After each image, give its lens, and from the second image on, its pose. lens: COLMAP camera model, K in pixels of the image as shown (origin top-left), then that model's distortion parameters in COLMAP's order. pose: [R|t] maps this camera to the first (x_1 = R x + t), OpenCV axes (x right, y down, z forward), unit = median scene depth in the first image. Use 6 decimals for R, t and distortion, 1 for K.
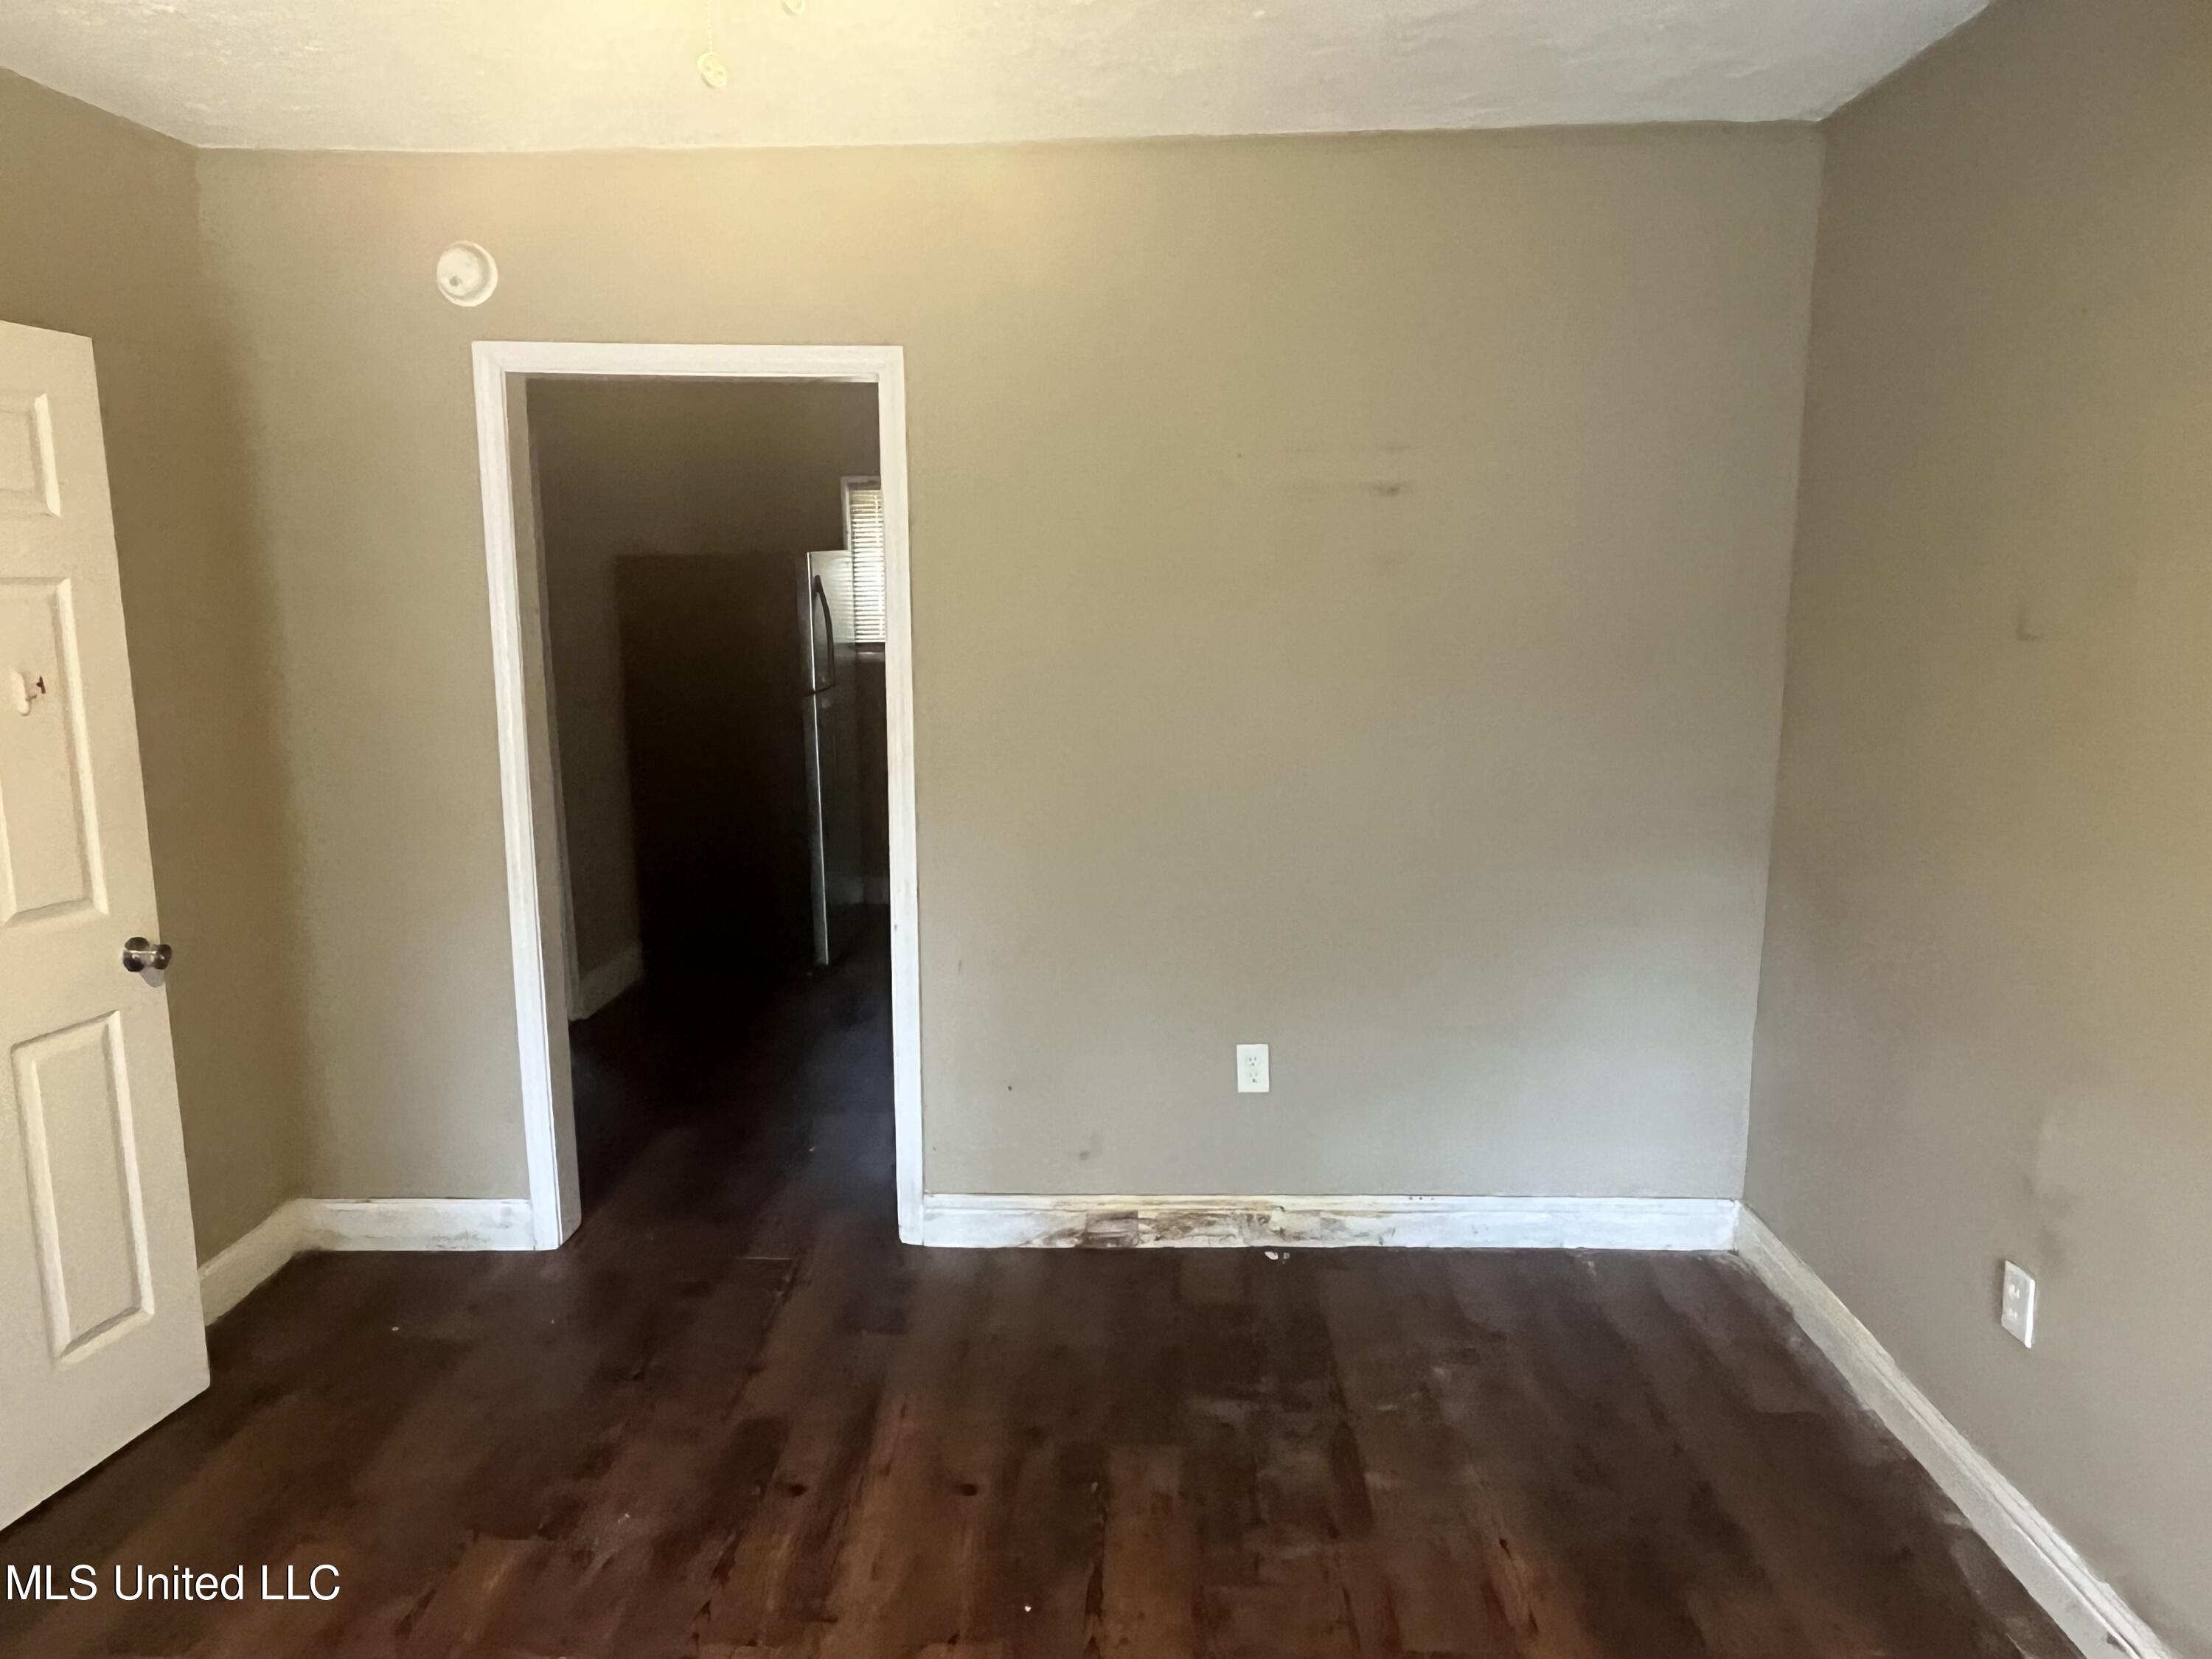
lens RADIAL K [[1460.5, 0, 1106.0], [0, 1460.5, 829.5], [0, 0, 1]] dist [-0.000060, -0.001152]
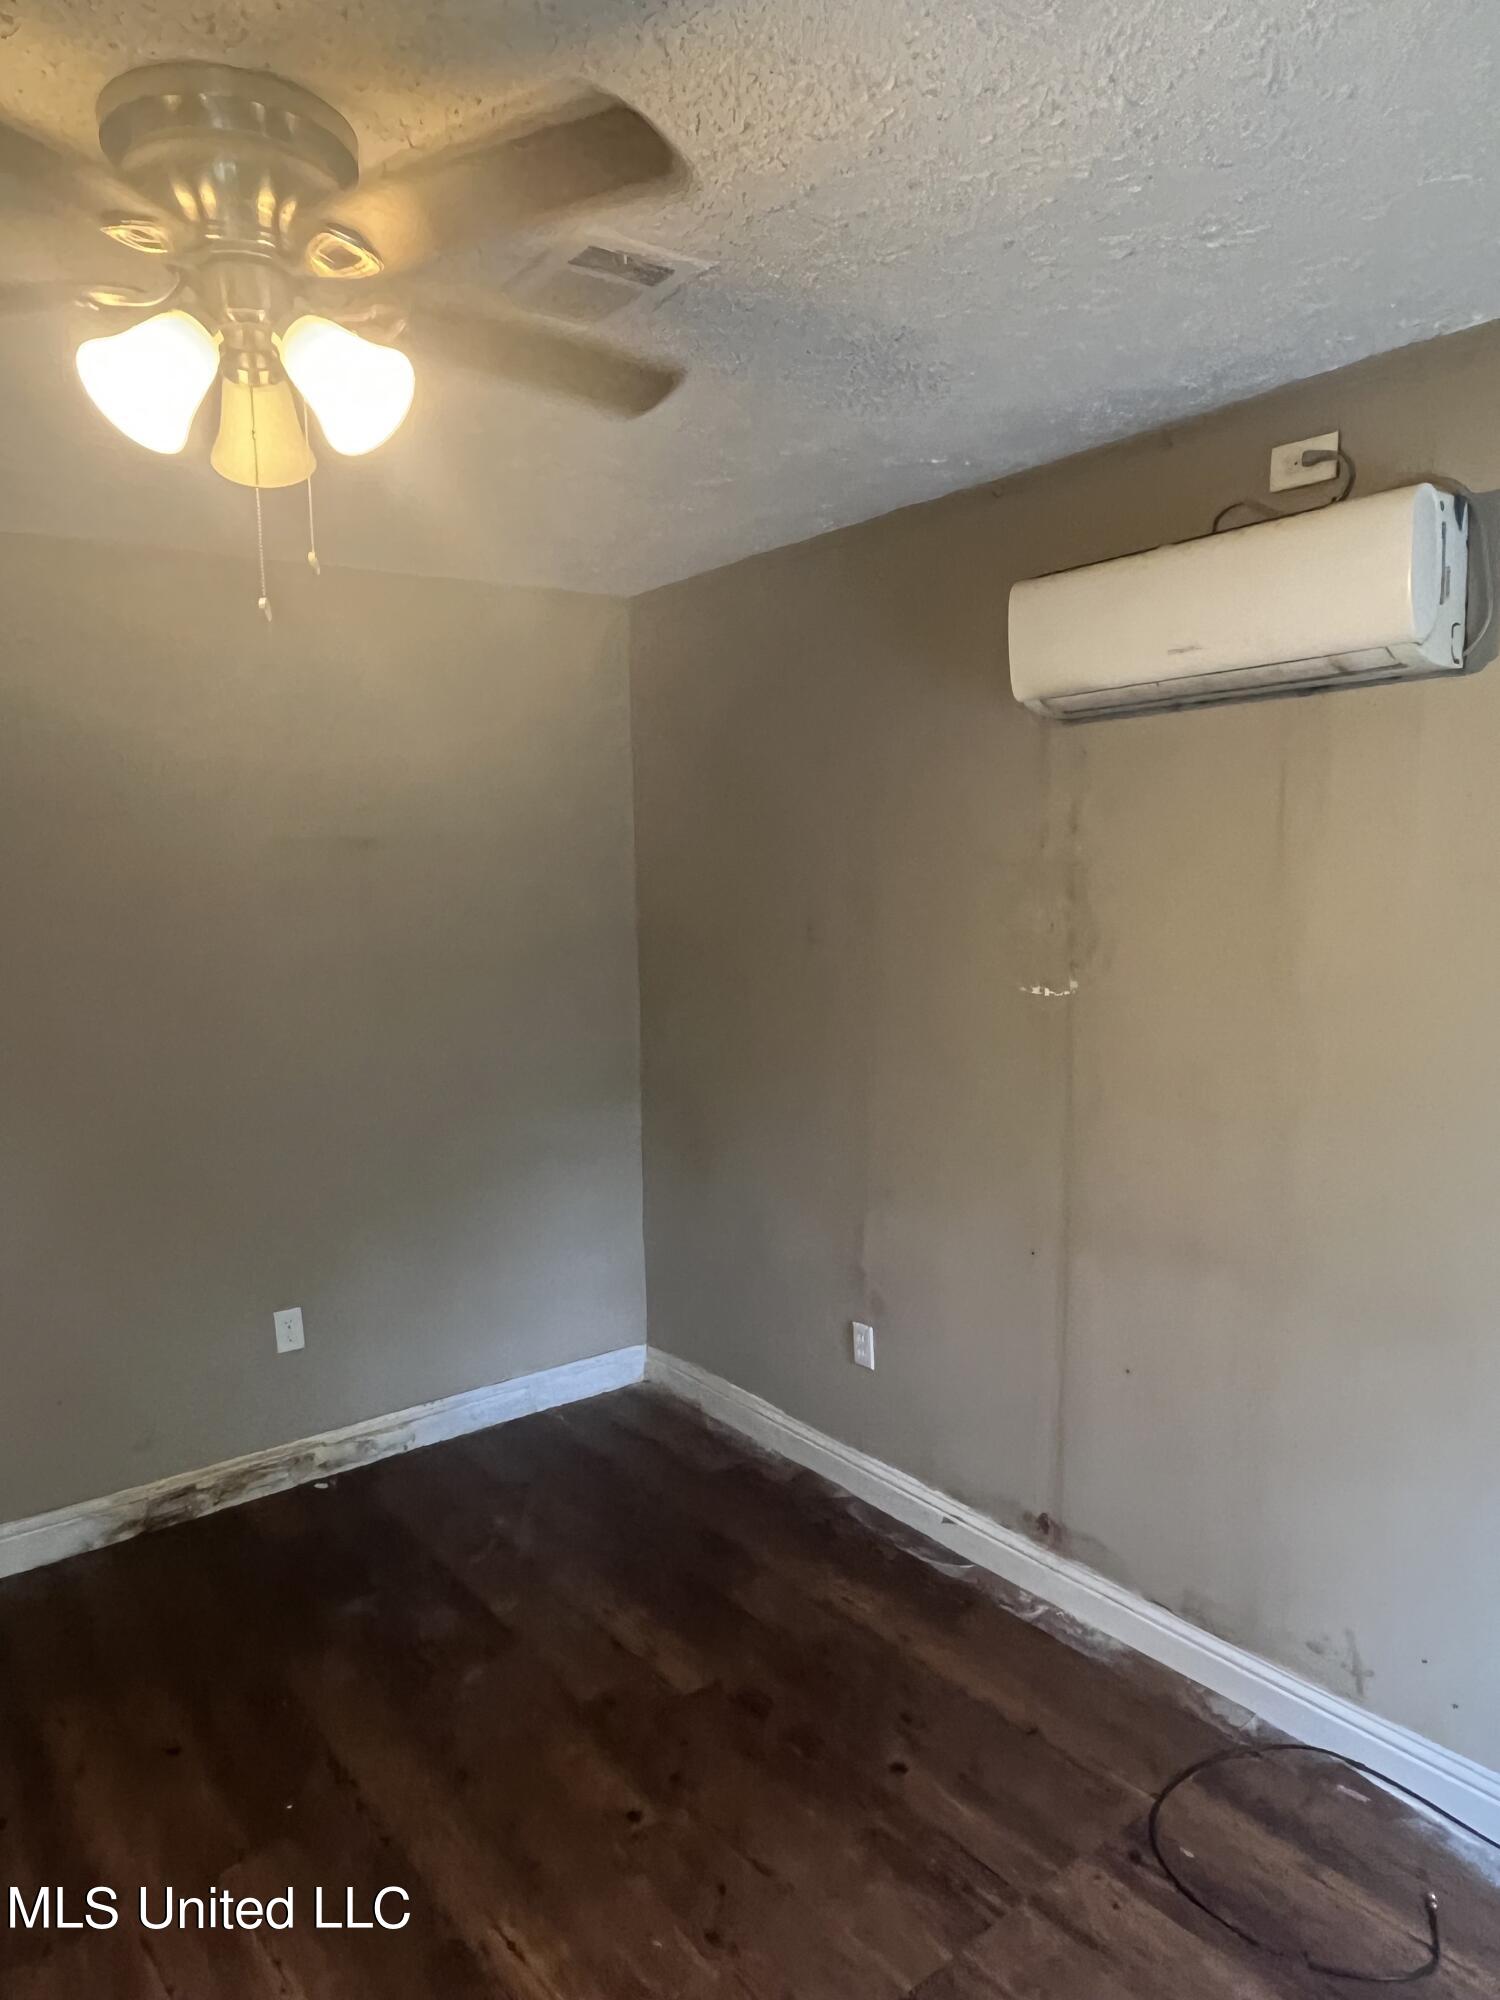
lens RADIAL K [[1320.5, 0, 758.0], [0, 1320.5, 1022.5], [0, 0, 1]] dist [-0.000060, -0.001152]
pose [[0.773454, -0.088174, 0.627689, -0.247568], [0.123510, 0.992261, -0.012805, -0.020482], [-0.621702, 0.087430, 0.778359, -0.075124]]
